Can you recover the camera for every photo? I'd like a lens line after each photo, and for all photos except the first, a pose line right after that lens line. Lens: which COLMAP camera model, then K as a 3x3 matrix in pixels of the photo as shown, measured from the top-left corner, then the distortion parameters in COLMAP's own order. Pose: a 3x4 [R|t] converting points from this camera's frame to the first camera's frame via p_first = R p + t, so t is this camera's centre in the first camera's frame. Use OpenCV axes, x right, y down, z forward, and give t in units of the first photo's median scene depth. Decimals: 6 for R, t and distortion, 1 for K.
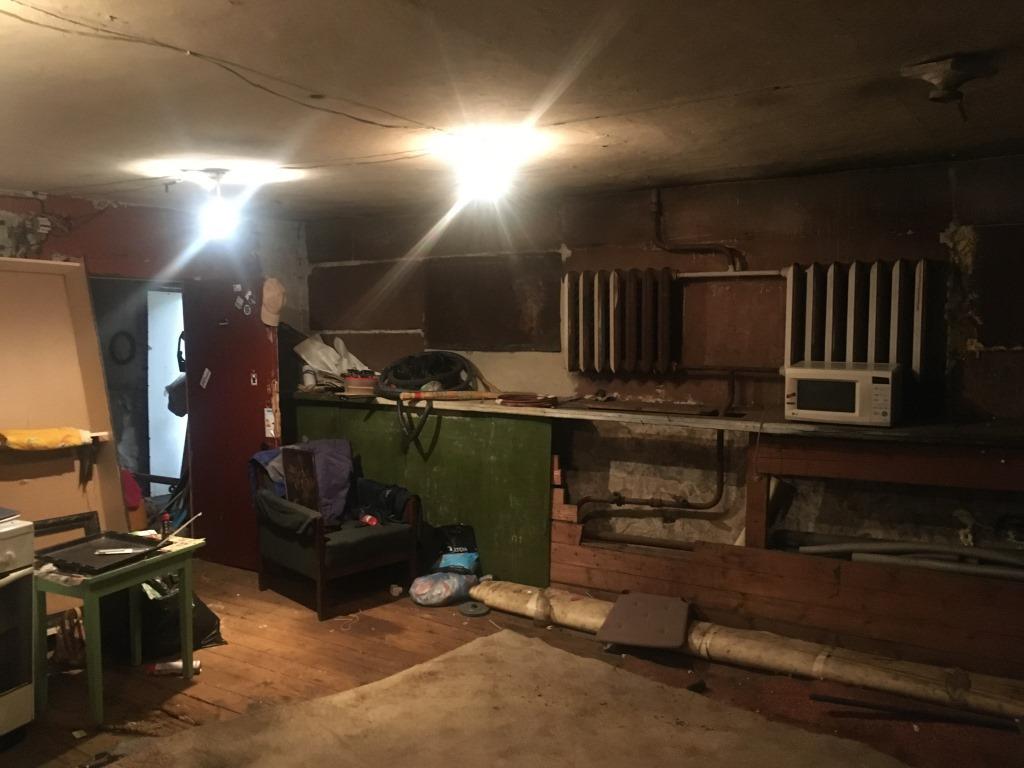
lens RADIAL K [[880.8, 0, 513.8], [0, 880.8, 386.7], [0, 0, 1]] dist [0.090853, -0.106313]
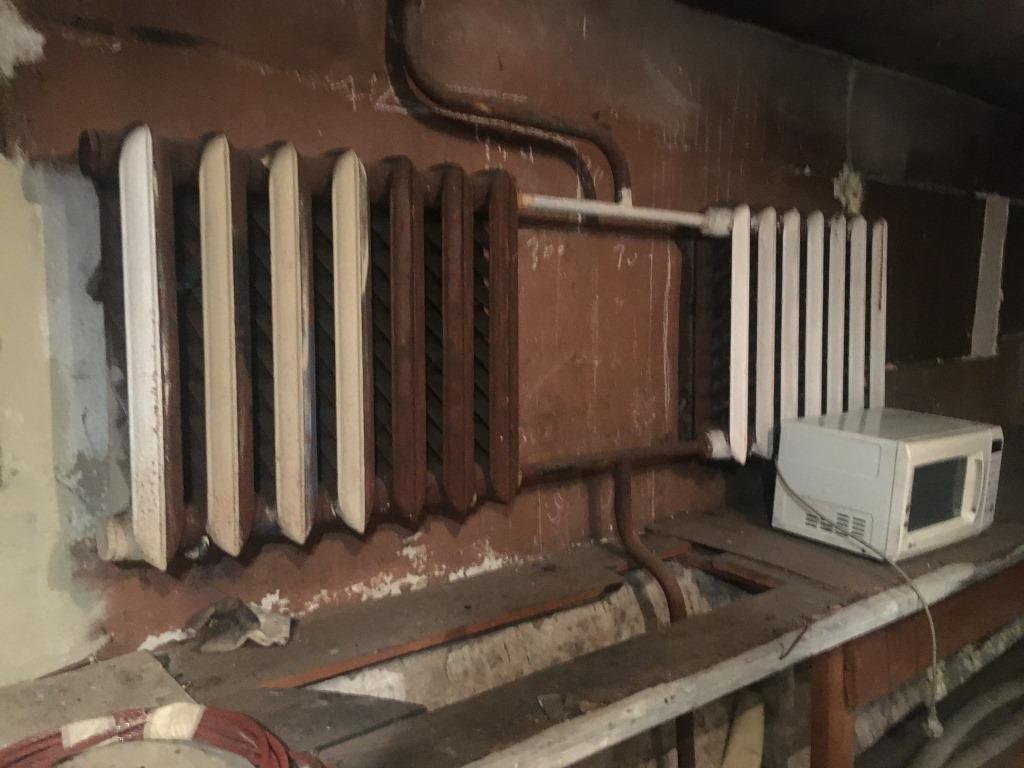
lens RADIAL K [[880.8, 0, 512.8], [0, 880.8, 379.4], [0, 0, 1]] dist [0.090853, -0.106313]
pose [[0.310752, -0.065507, 0.948231, -0.151726], [0.079098, 0.995944, 0.042881, -0.082554], [-0.947194, 0.061678, 0.314673, 1.021444]]
